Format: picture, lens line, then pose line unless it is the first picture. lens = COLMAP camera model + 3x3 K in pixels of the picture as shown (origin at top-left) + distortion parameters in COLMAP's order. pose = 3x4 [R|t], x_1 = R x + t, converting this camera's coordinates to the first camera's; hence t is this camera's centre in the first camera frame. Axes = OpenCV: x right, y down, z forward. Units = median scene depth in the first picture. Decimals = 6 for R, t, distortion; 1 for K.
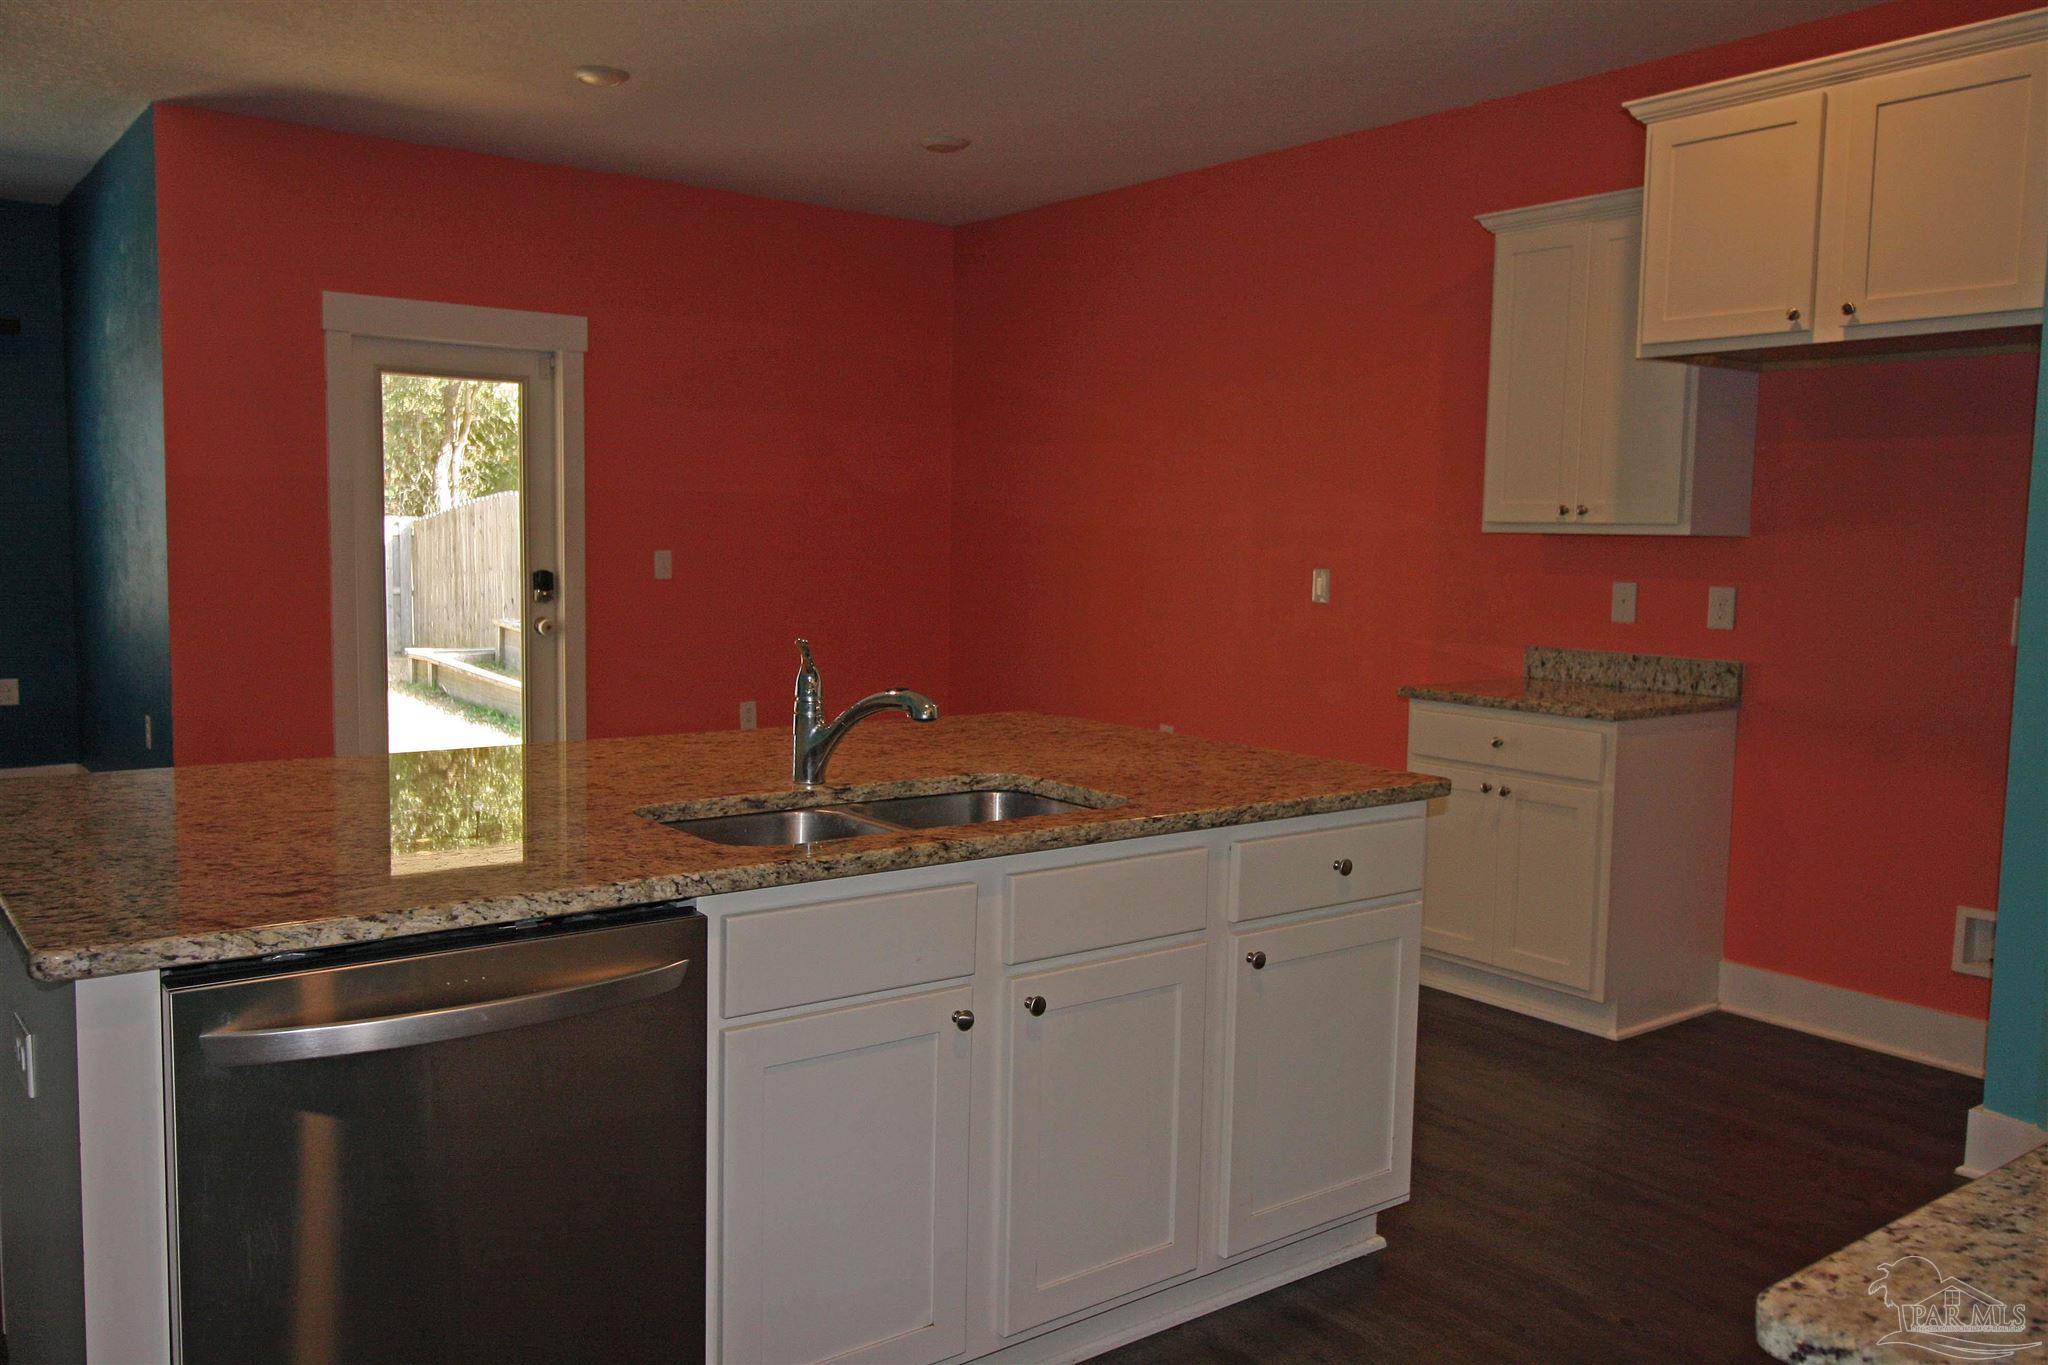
lens RADIAL K [[1618.0, 0, 1019.3], [0, 1618.0, 680.2], [0, 0, 1]] dist [0.011062, 0.002171]
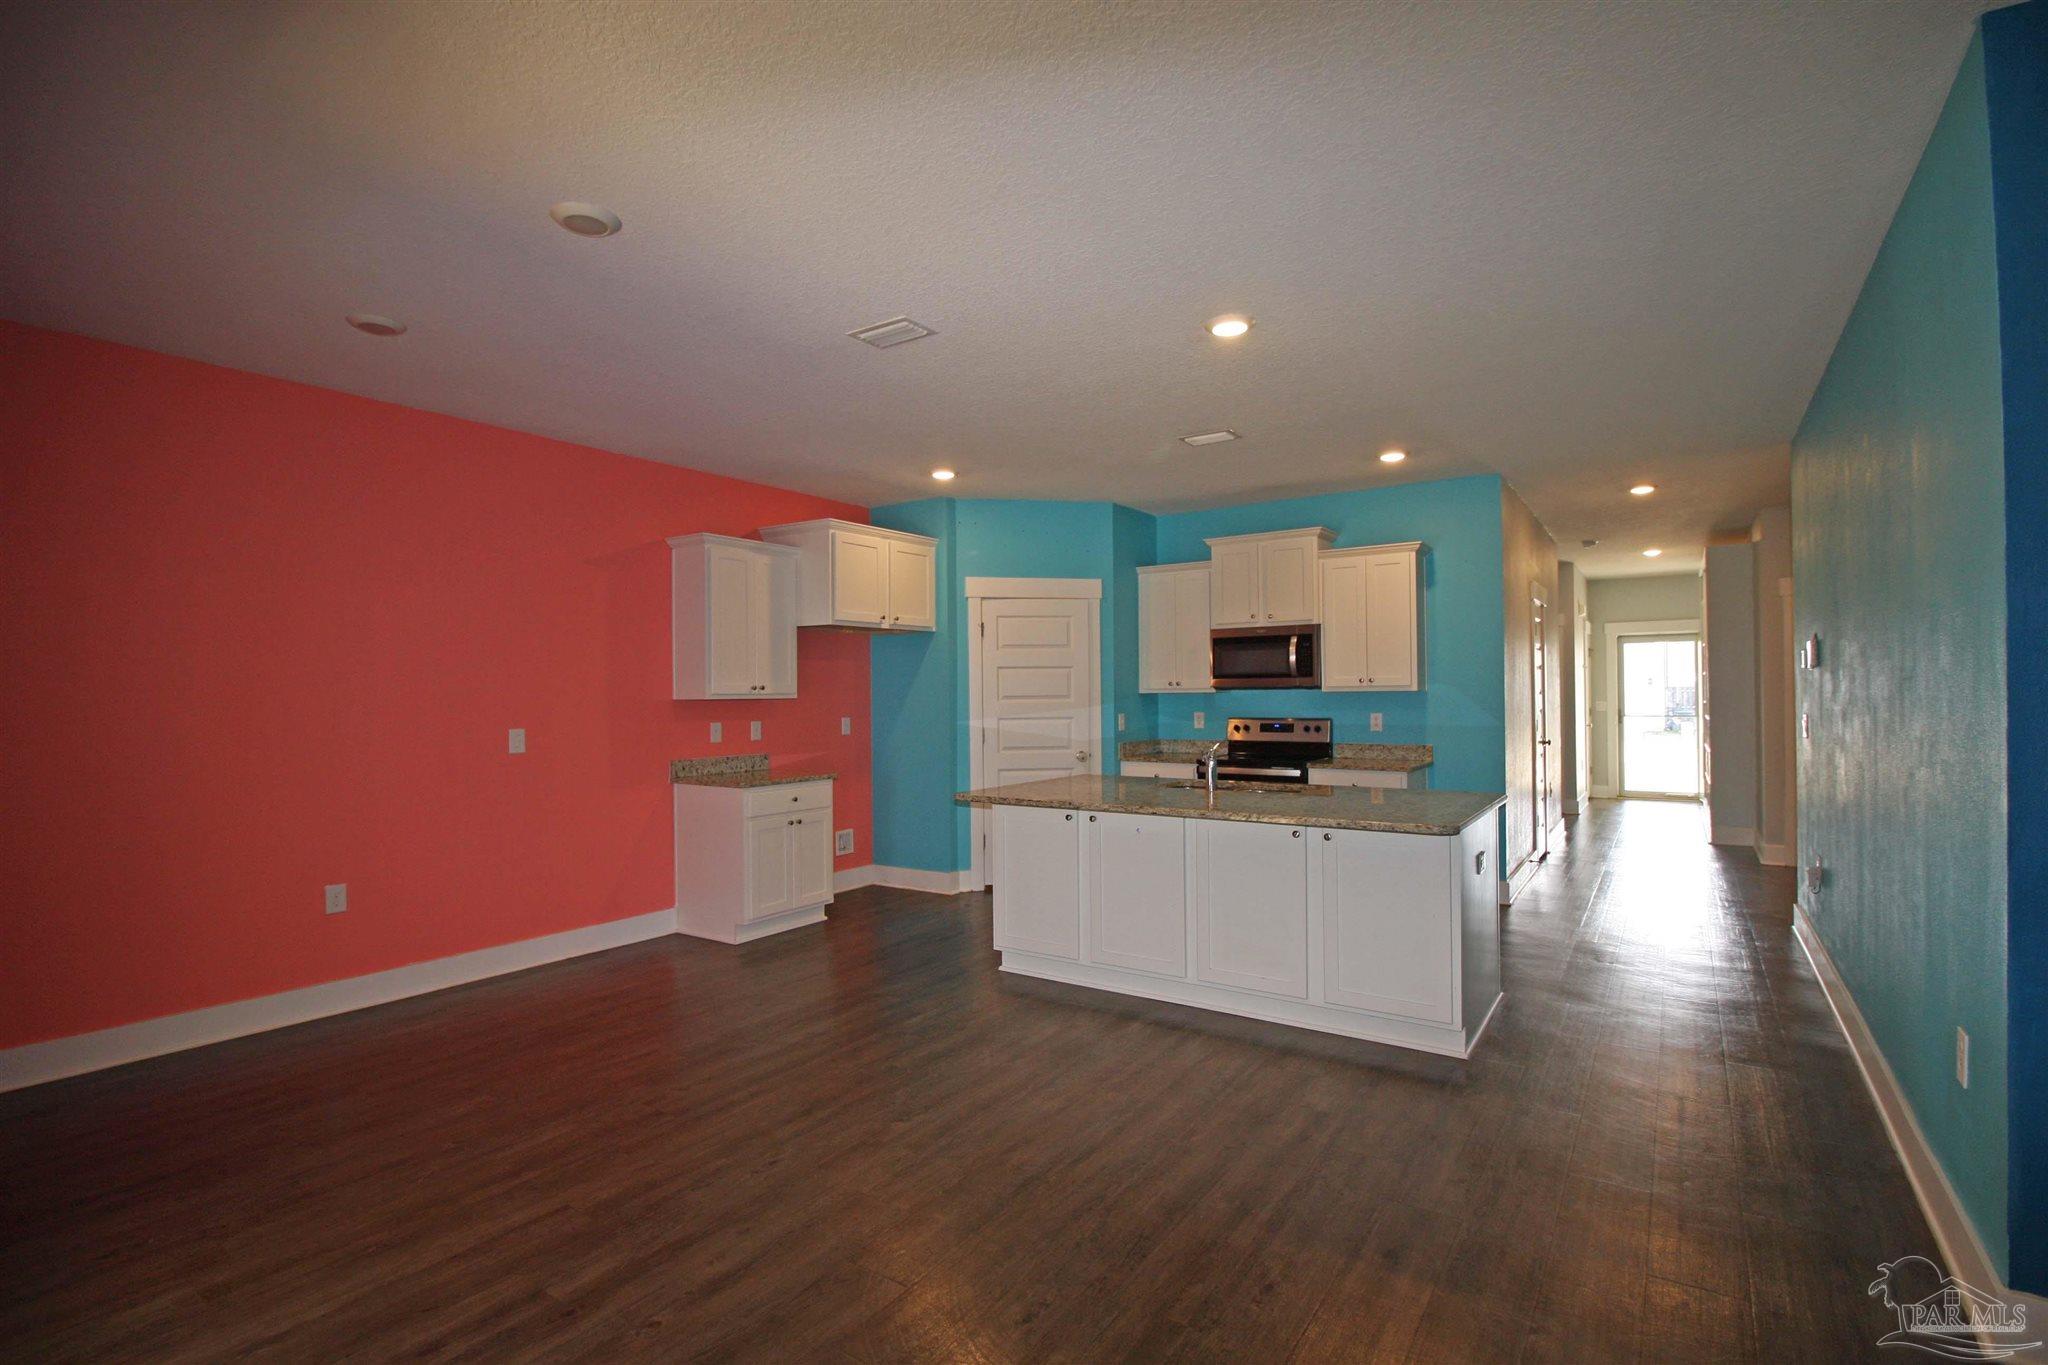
lens RADIAL K [[950.8, 0, 1024.8], [0, 950.8, 687.1], [0, 0, 1]] dist [-0.001530, -0.012333]
pose [[-0.312292, -0.007896, 0.949953, -1.120913], [0.090934, 0.995125, 0.038166, -0.146549], [-0.945624, 0.098302, -0.310052, 1.275349]]
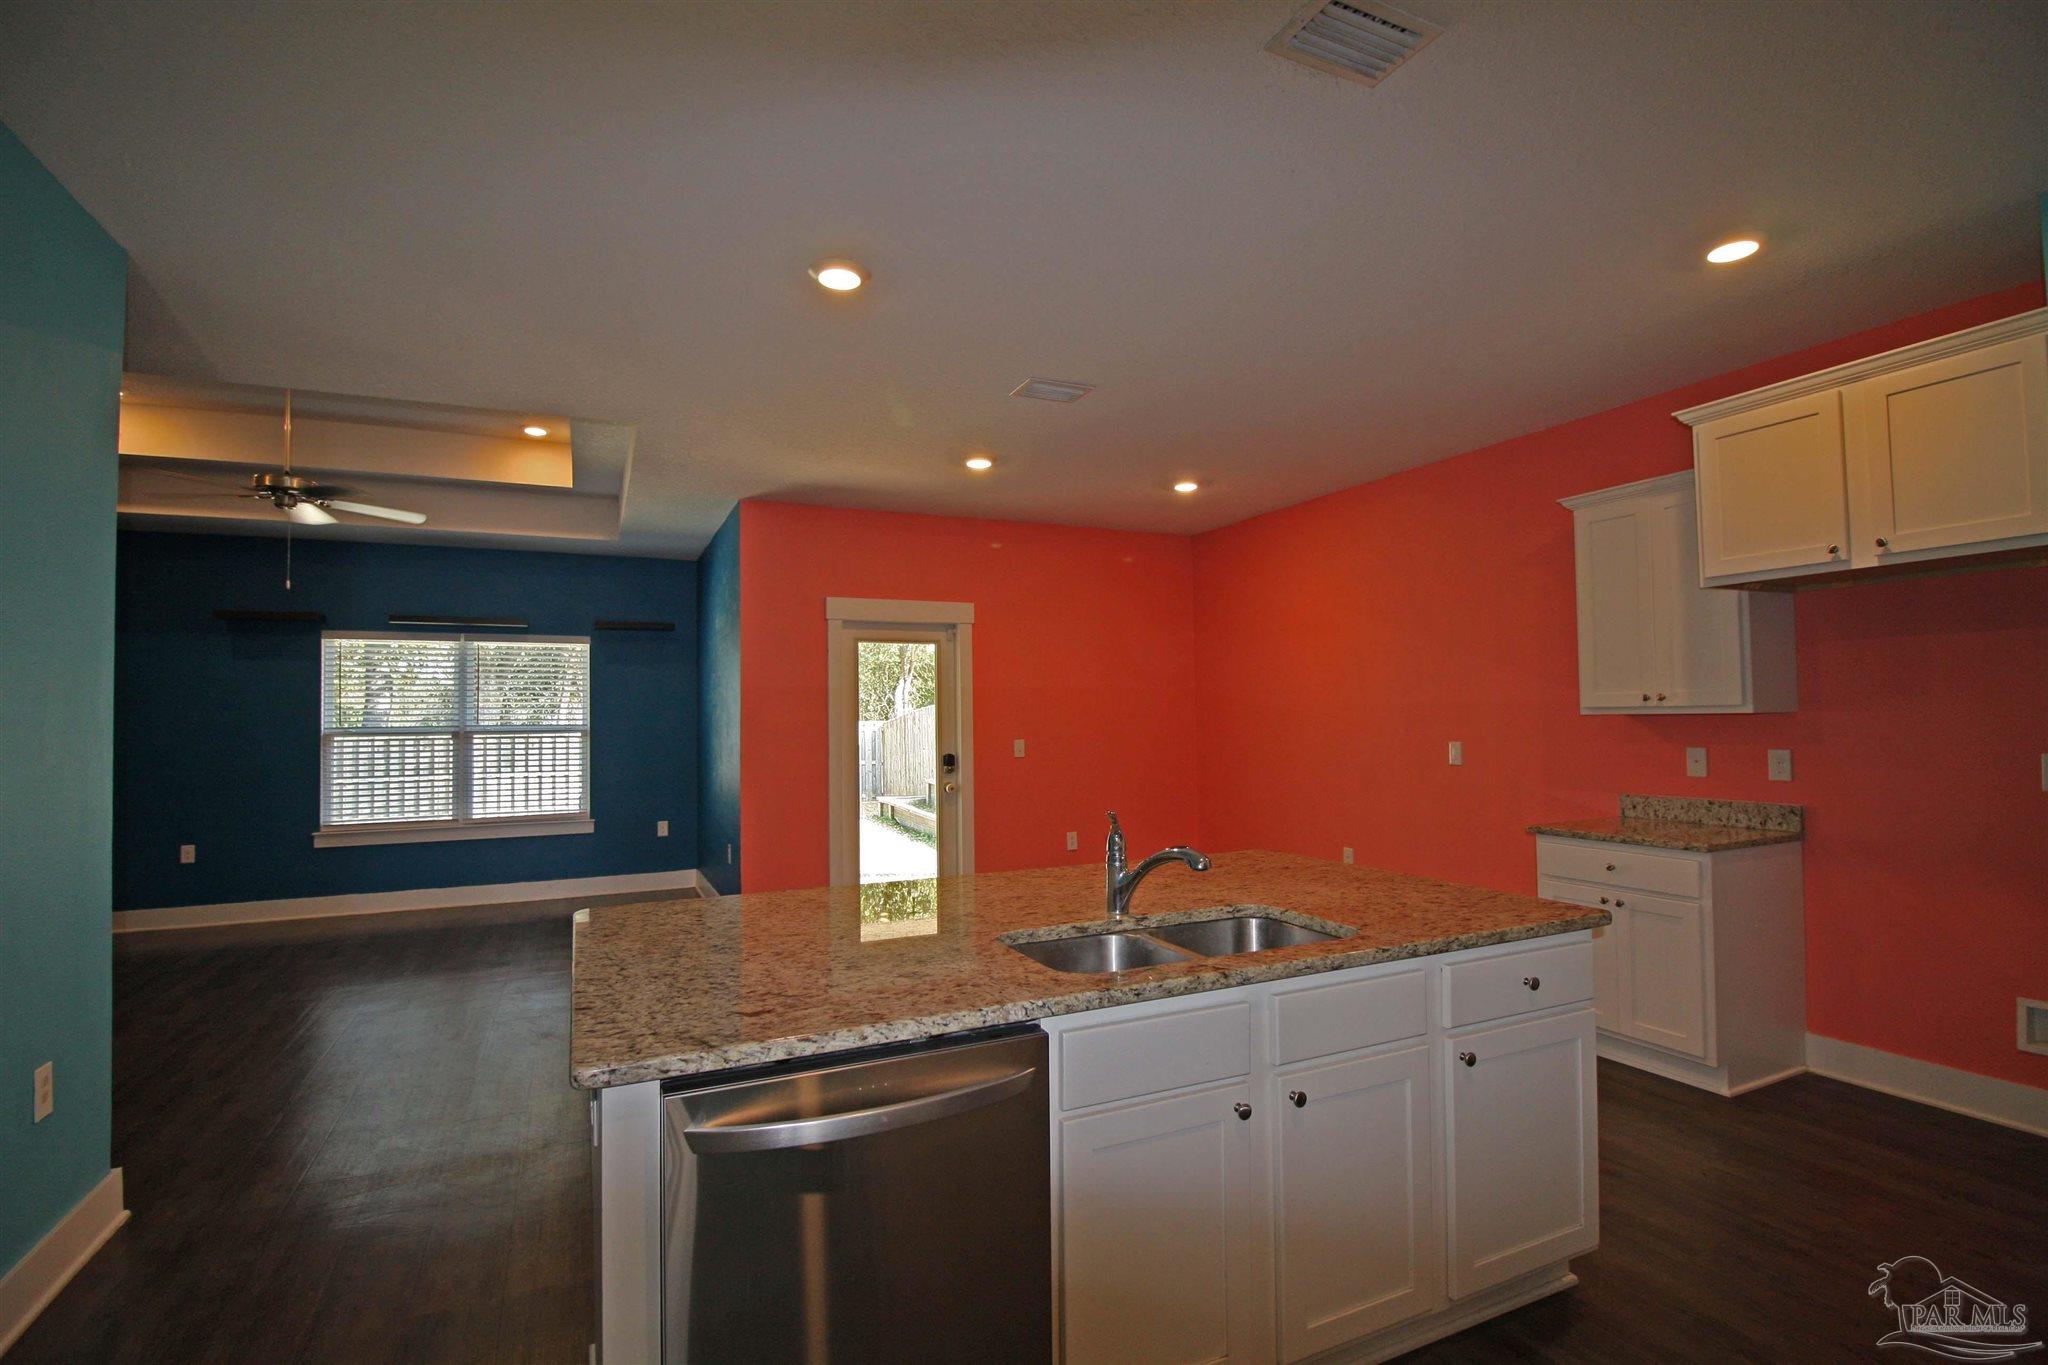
lens RADIAL K [[950.8, 0, 1024.8], [0, 950.8, 687.1], [0, 0, 1]] dist [-0.001530, -0.012333]
pose [[0.977248, -0.038748, -0.208532, -0.020723], [0.012310, 0.991875, -0.126619, -0.020648], [0.211744, 0.121171, 0.969784, 0.111274]]
